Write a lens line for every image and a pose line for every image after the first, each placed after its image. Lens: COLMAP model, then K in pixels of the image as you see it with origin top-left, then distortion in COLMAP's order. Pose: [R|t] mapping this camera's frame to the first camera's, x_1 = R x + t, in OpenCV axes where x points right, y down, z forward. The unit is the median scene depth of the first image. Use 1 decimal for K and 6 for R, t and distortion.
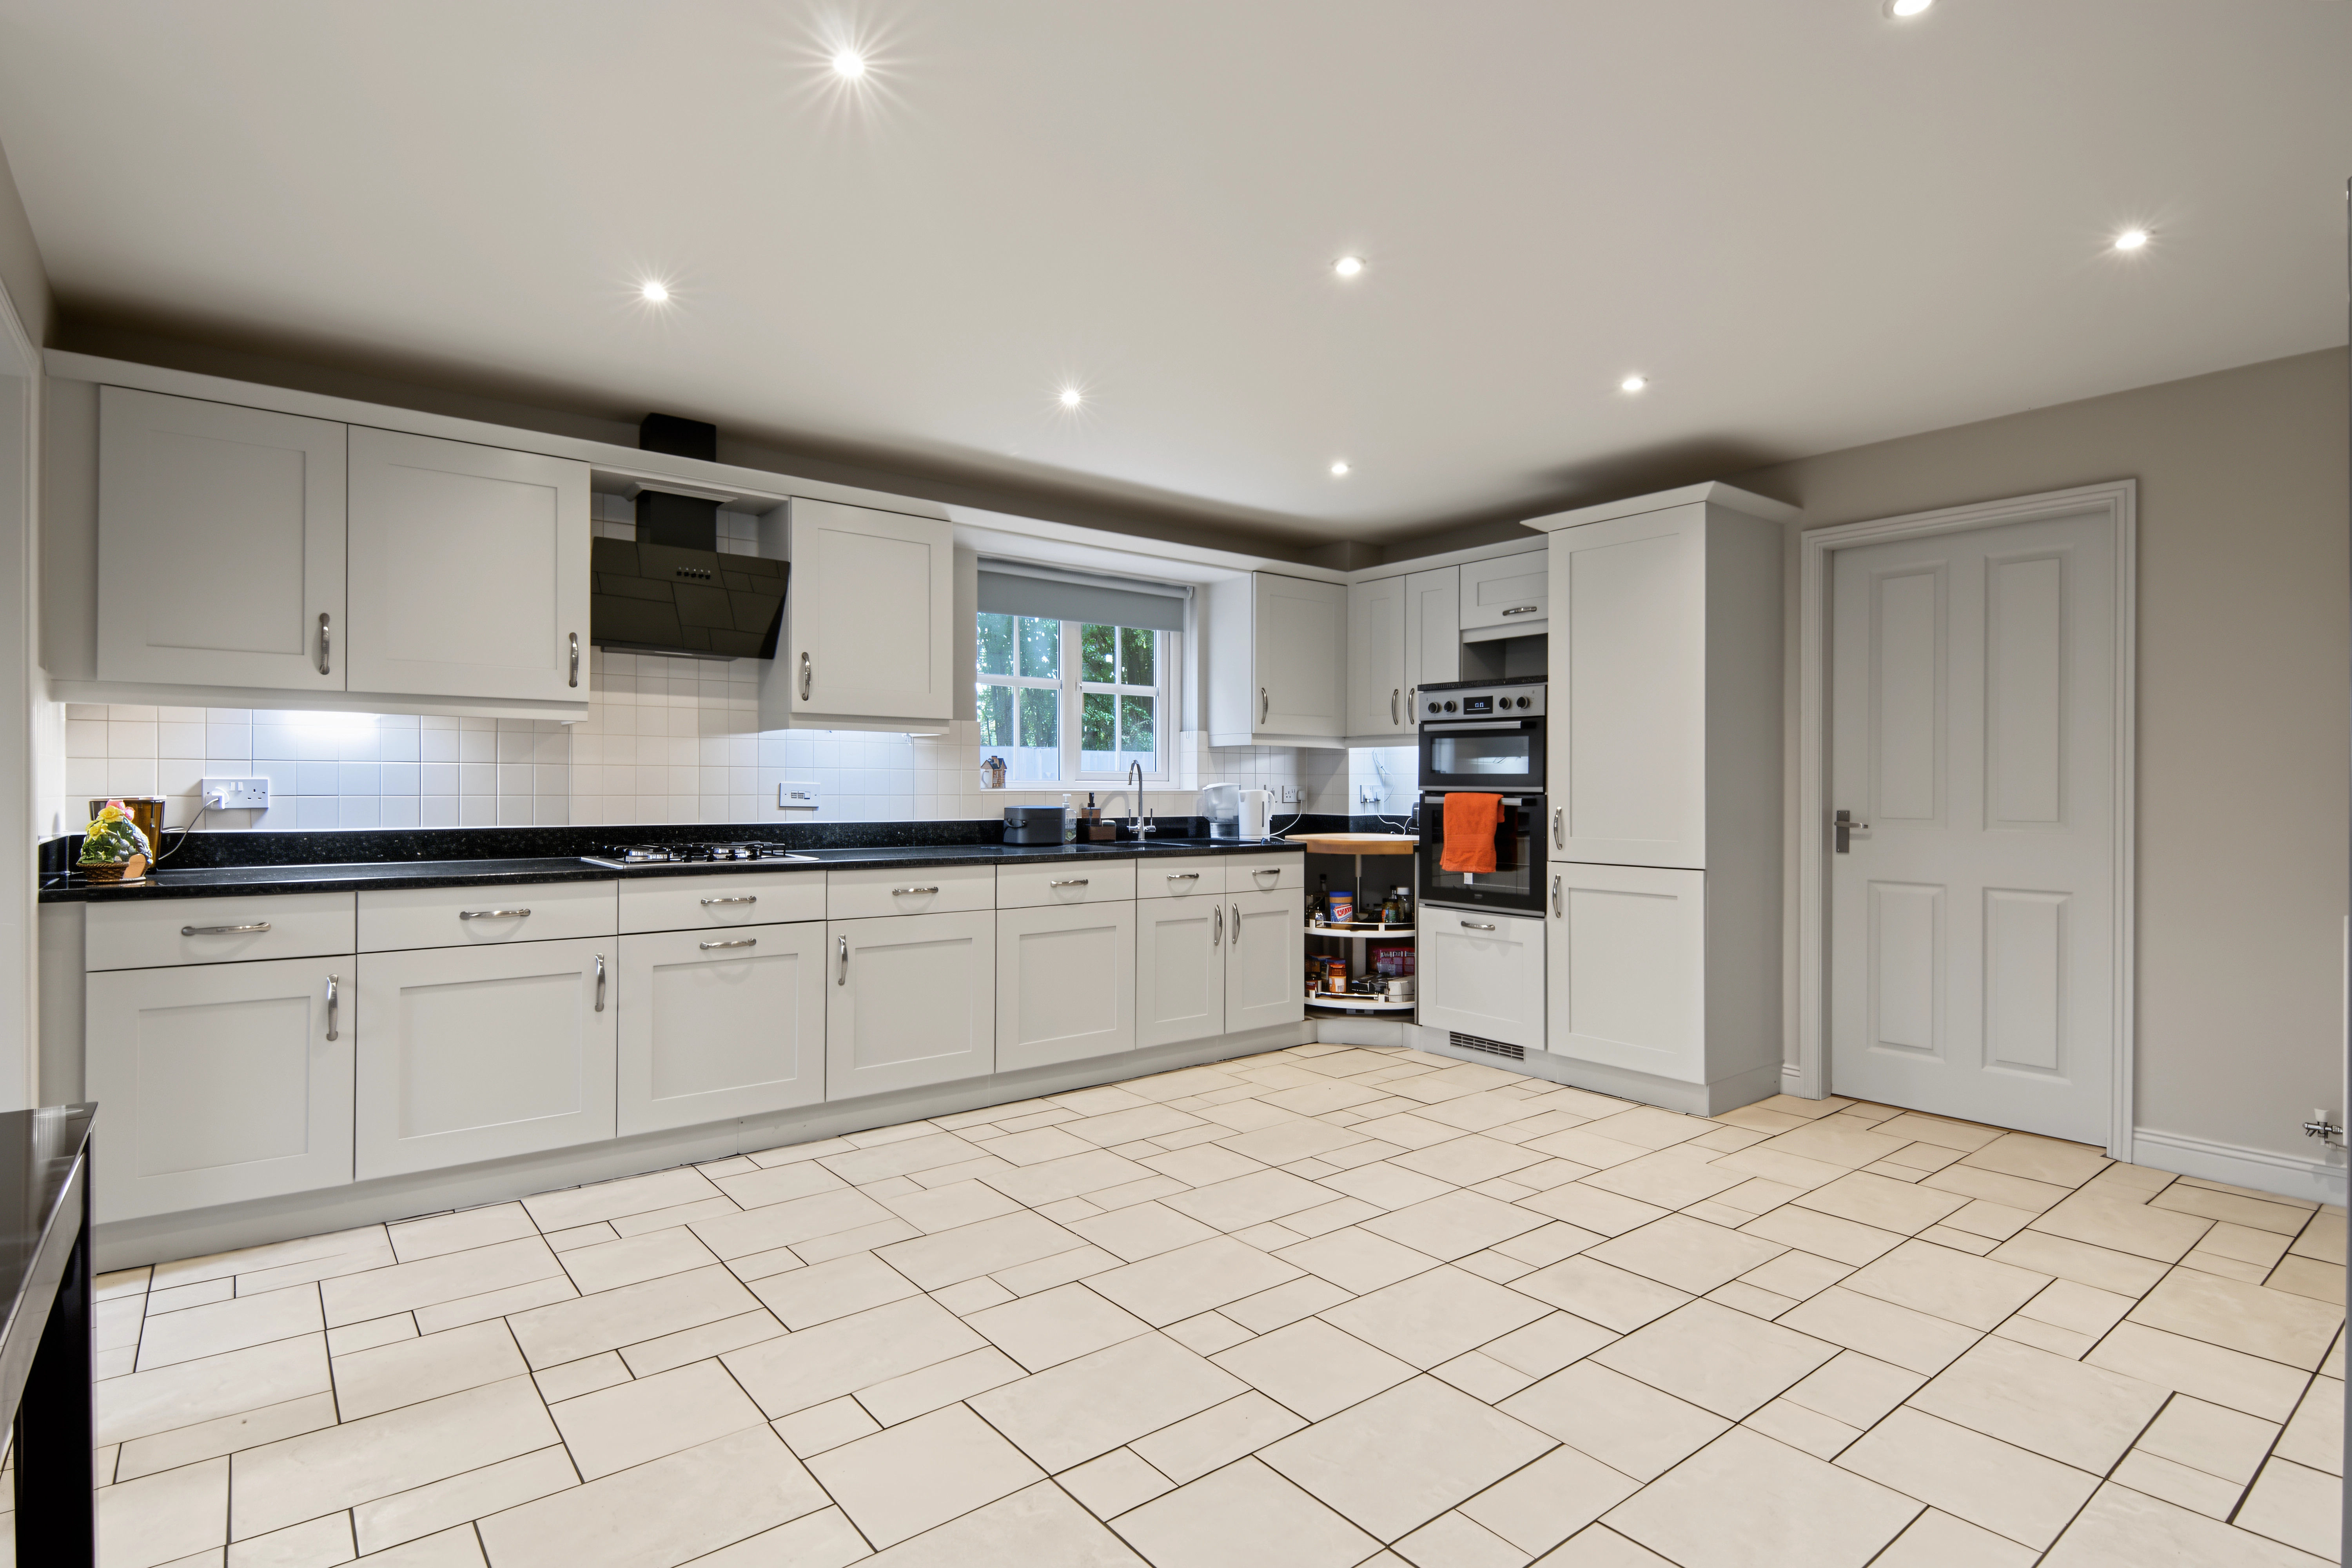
lens RADIAL K [[1137.9, 0, 1172.4], [0, 1137.9, 783.9], [0, 0, 1]] dist [0.010864, -0.001558]
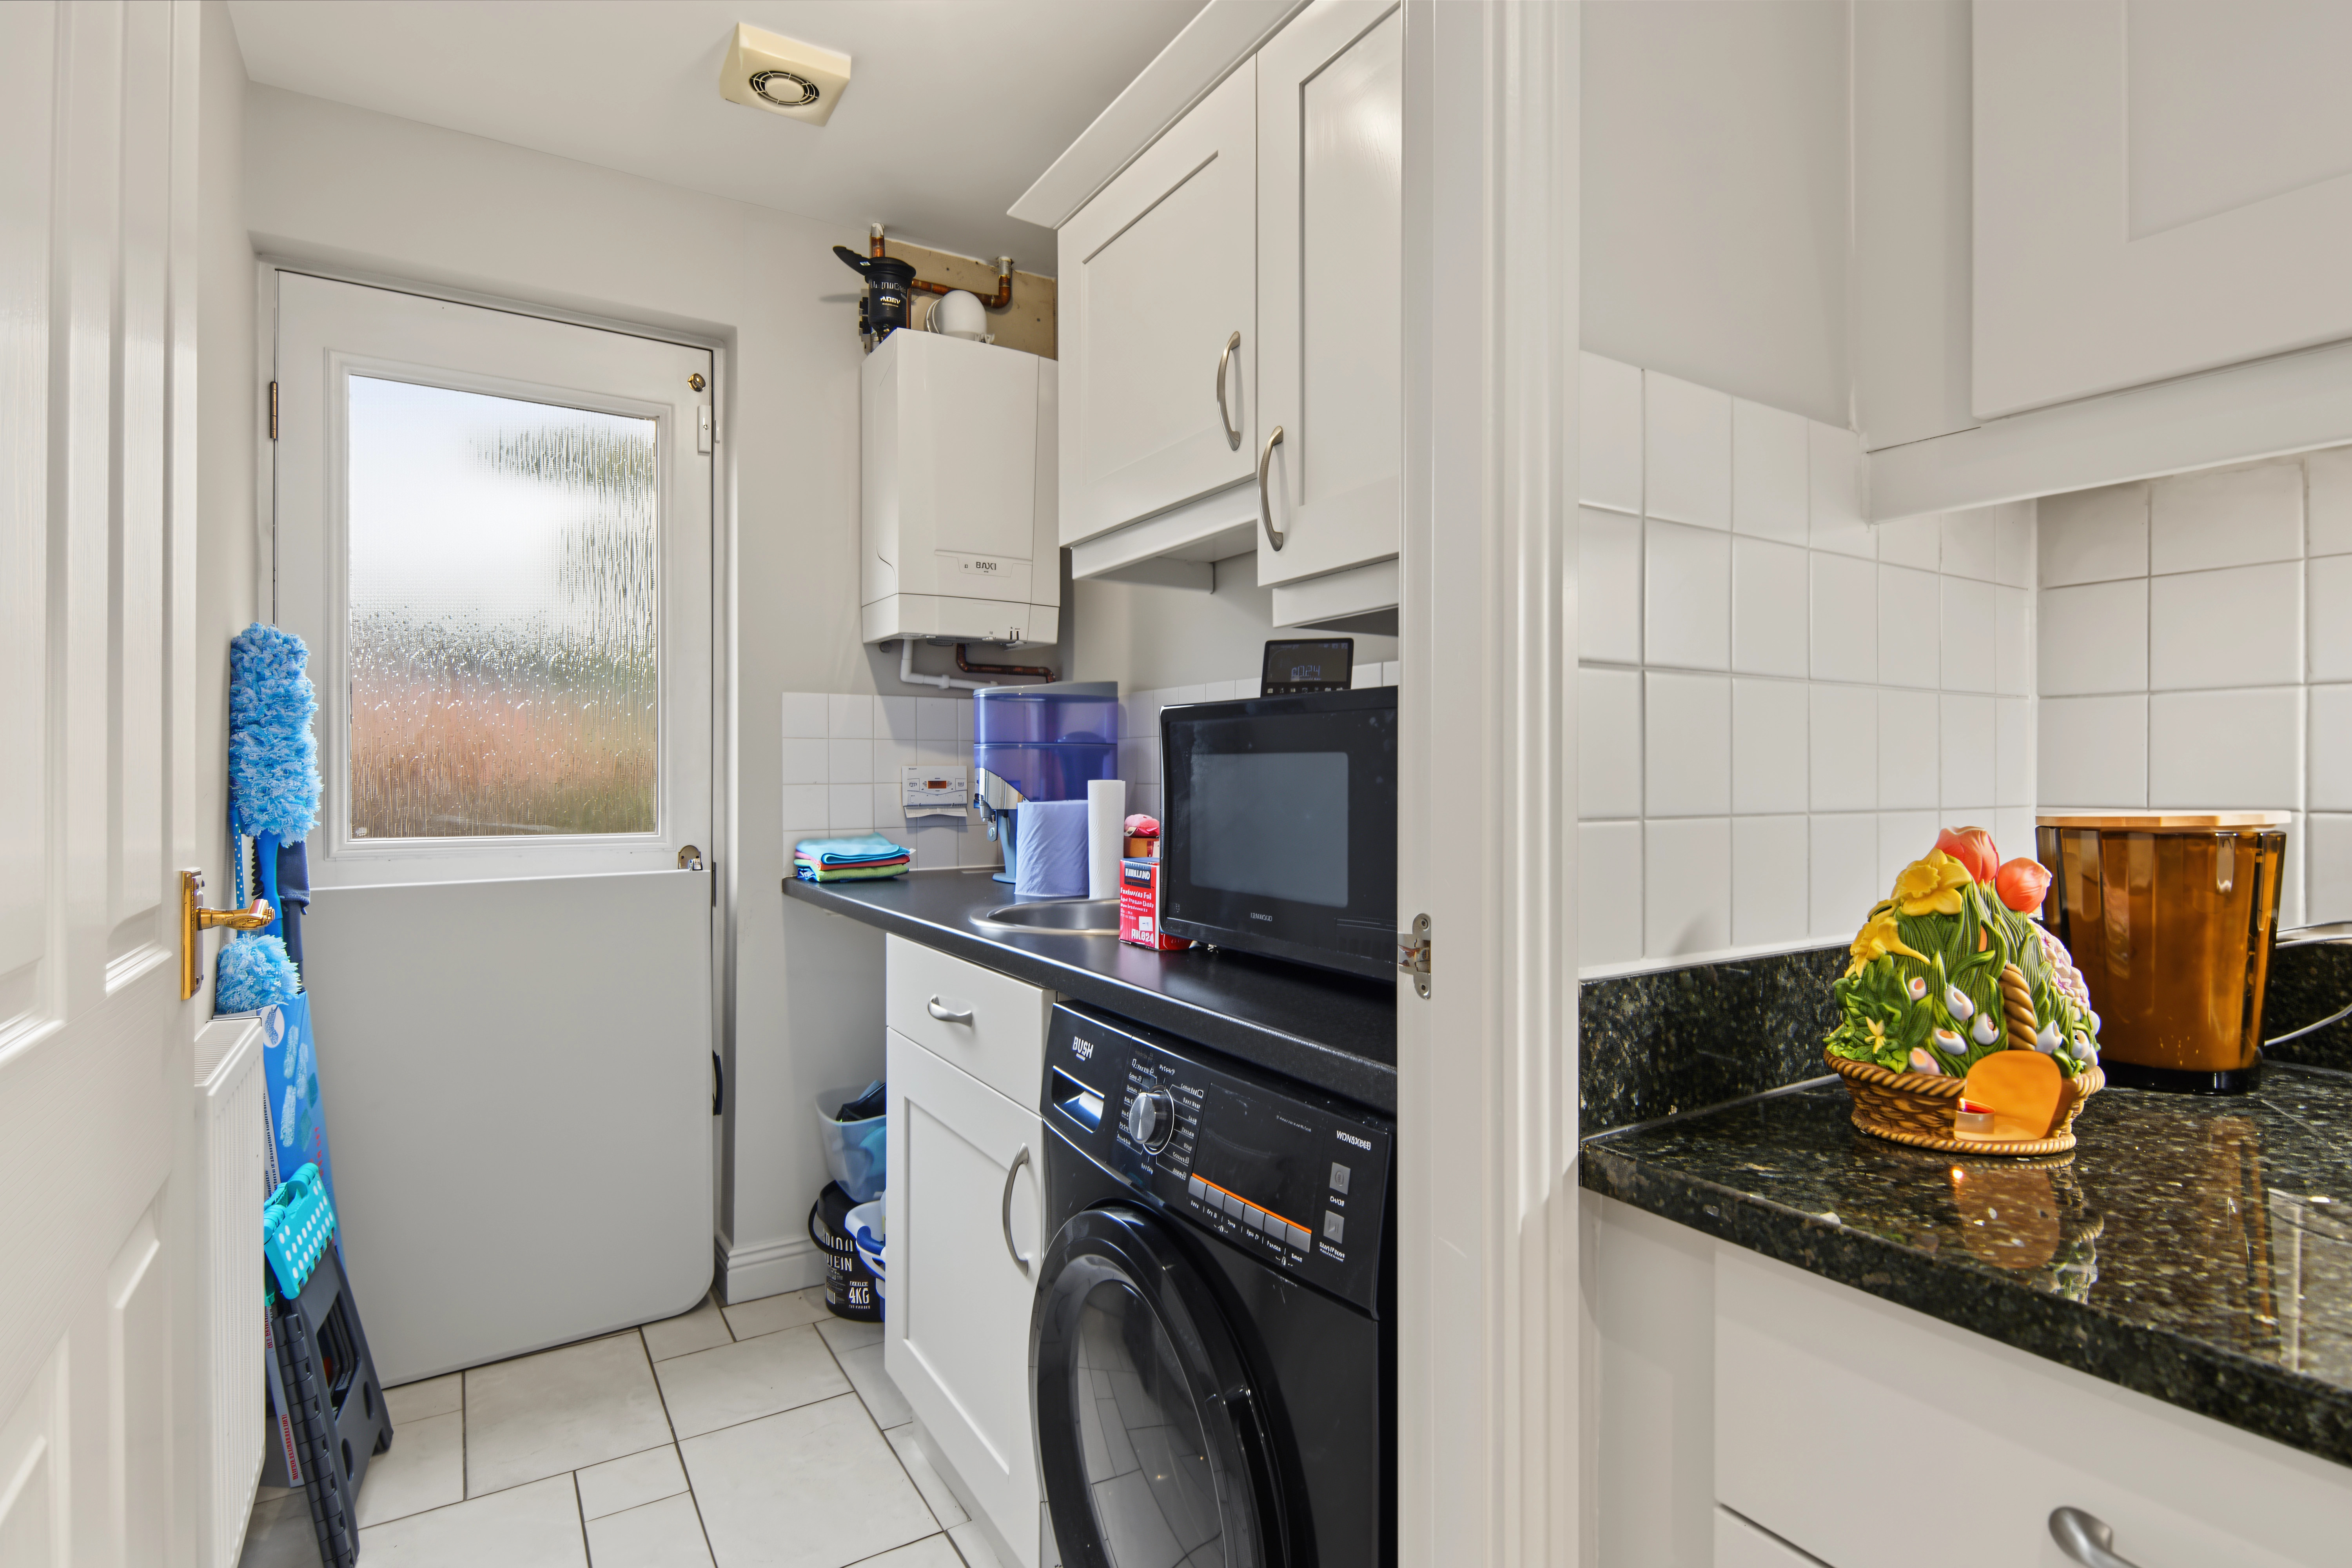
lens RADIAL K [[1137.9, 0, 1167.1], [0, 1137.9, 779.8], [0, 0, 1]] dist [0.010864, -0.001558]
pose [[-0.110235, -0.001005, -0.993905, -0.436575], [0.000776, 0.999999, -0.001097, 0.001776], [0.993905, -0.000892, -0.110234, 0.580280]]
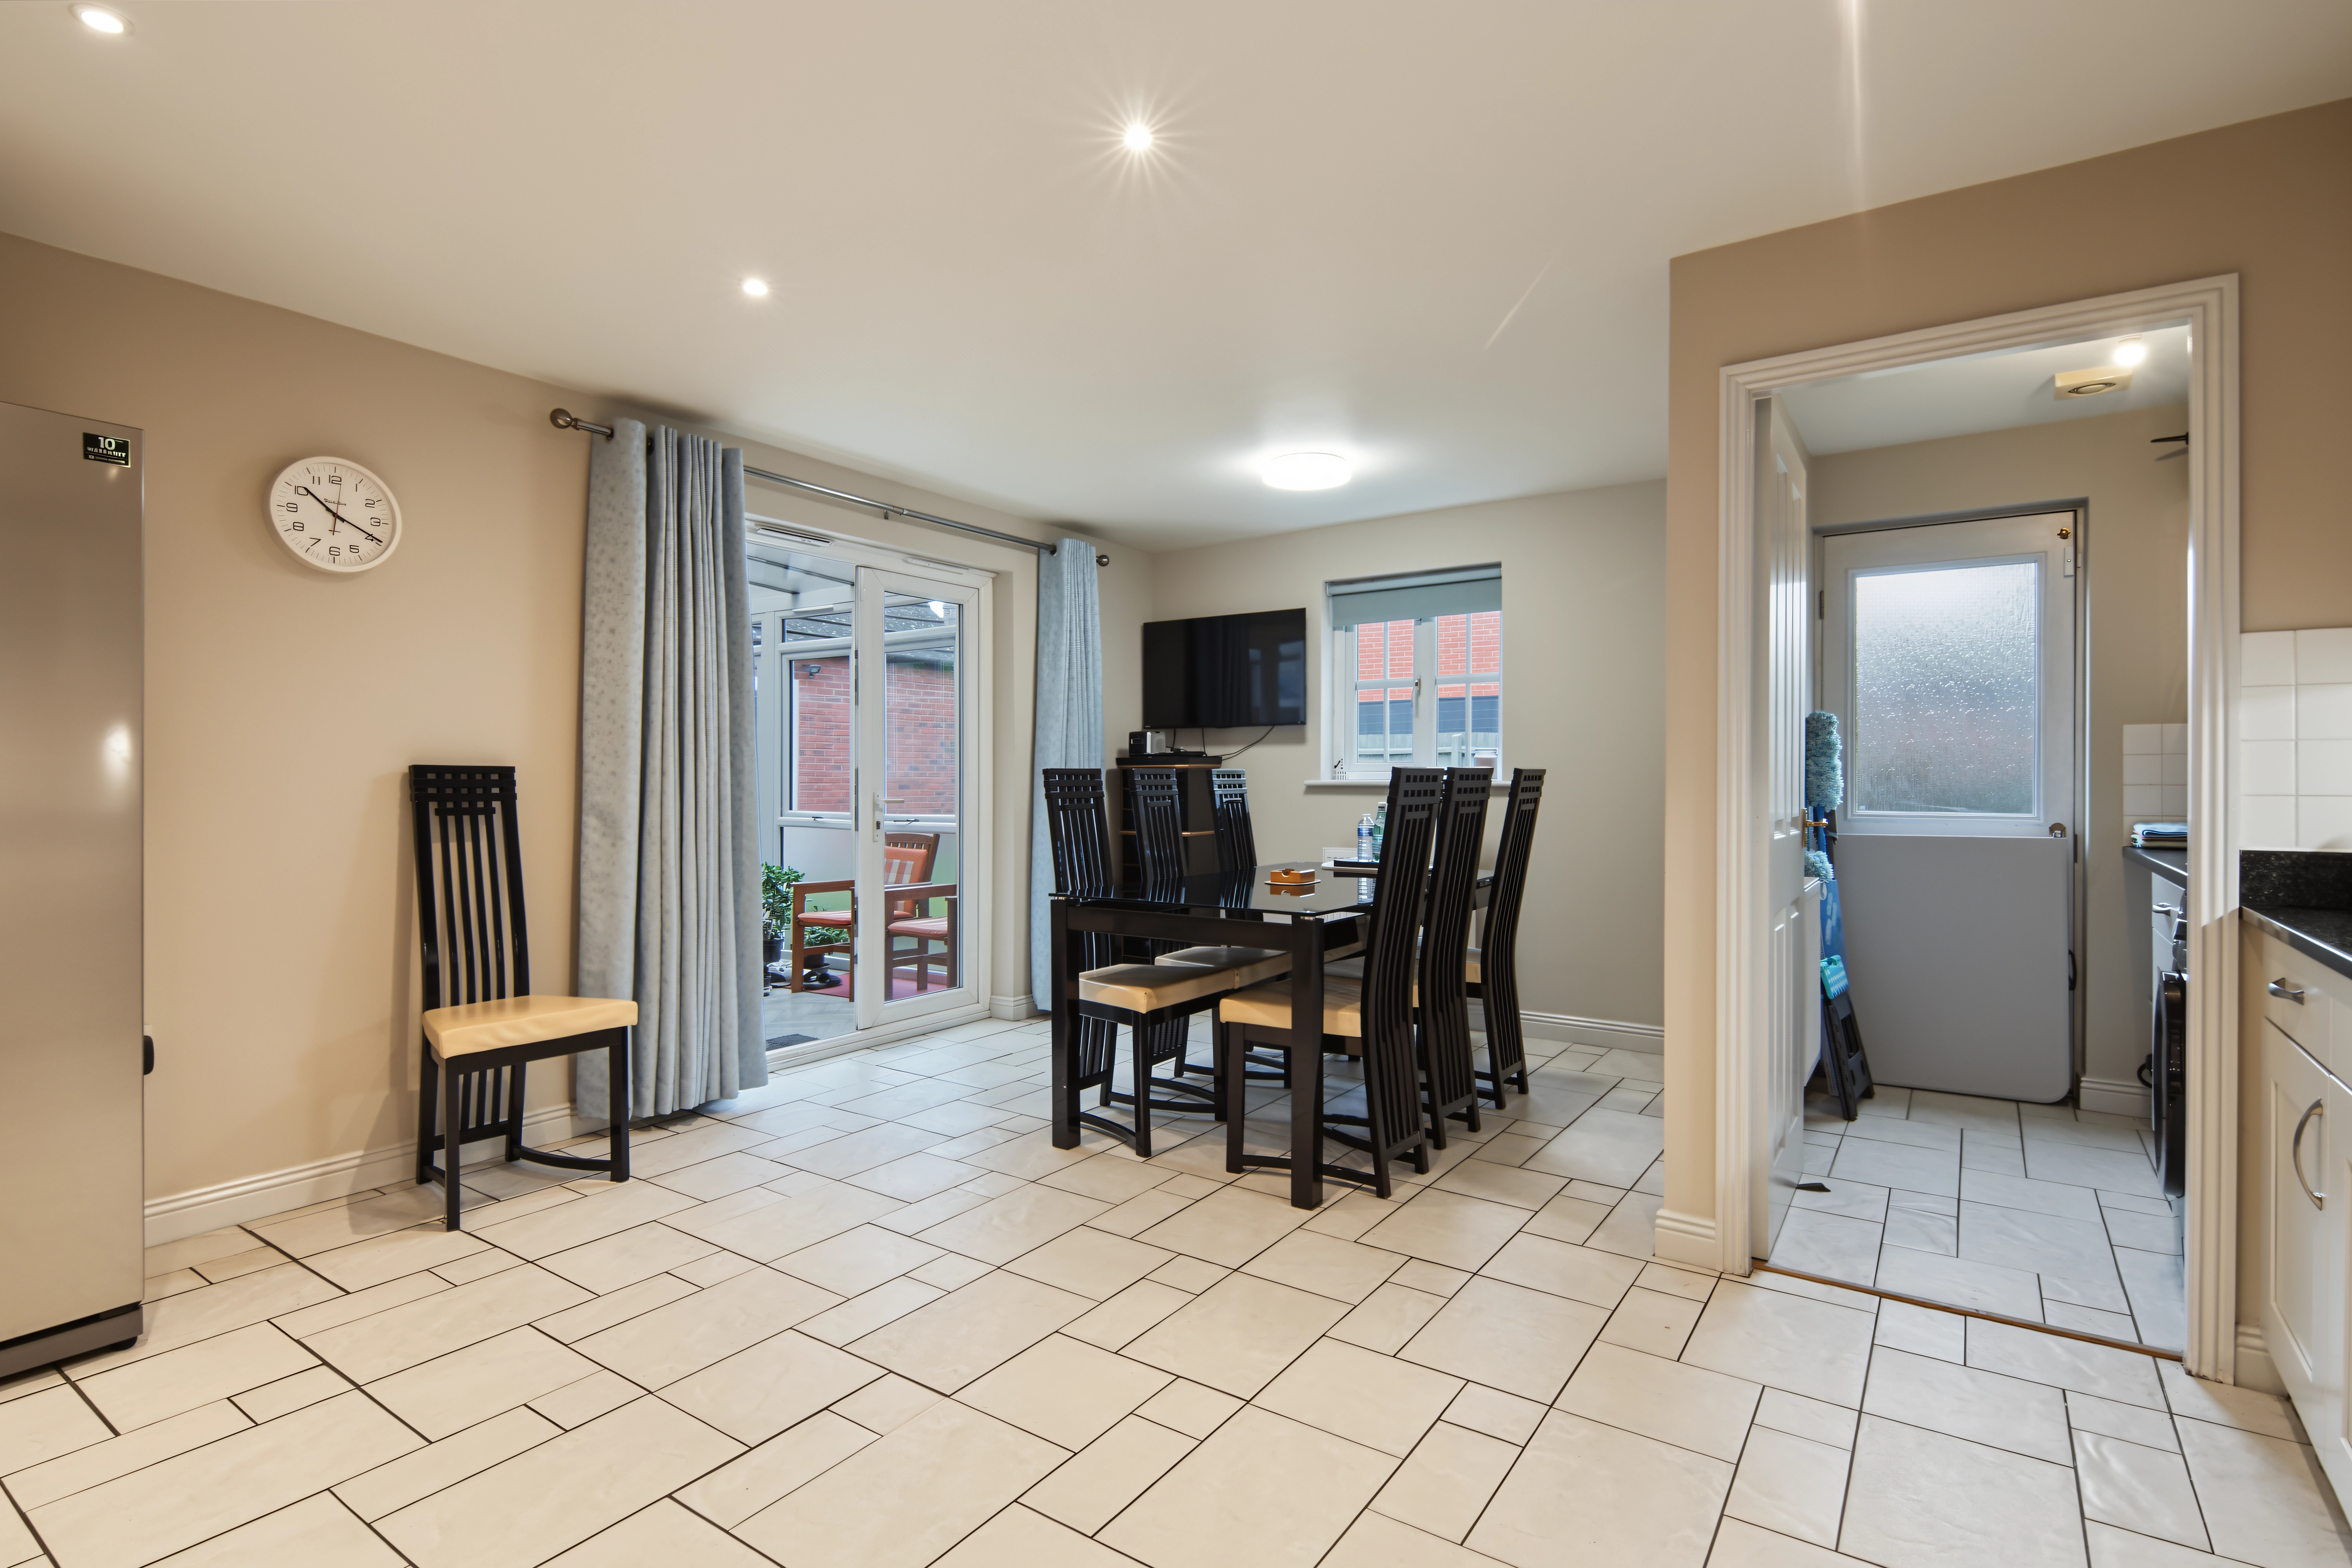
lens RADIAL K [[1137.9, 0, 1165.8], [0, 1137.9, 781.3], [0, 0, 1]] dist [0.010864, -0.001558]
pose [[-0.959090, -0.003388, -0.283080, 0.005625], [-0.003130, 0.999994, -0.001362, 0.003910], [0.283083, -0.000420, -0.959095, 0.992794]]
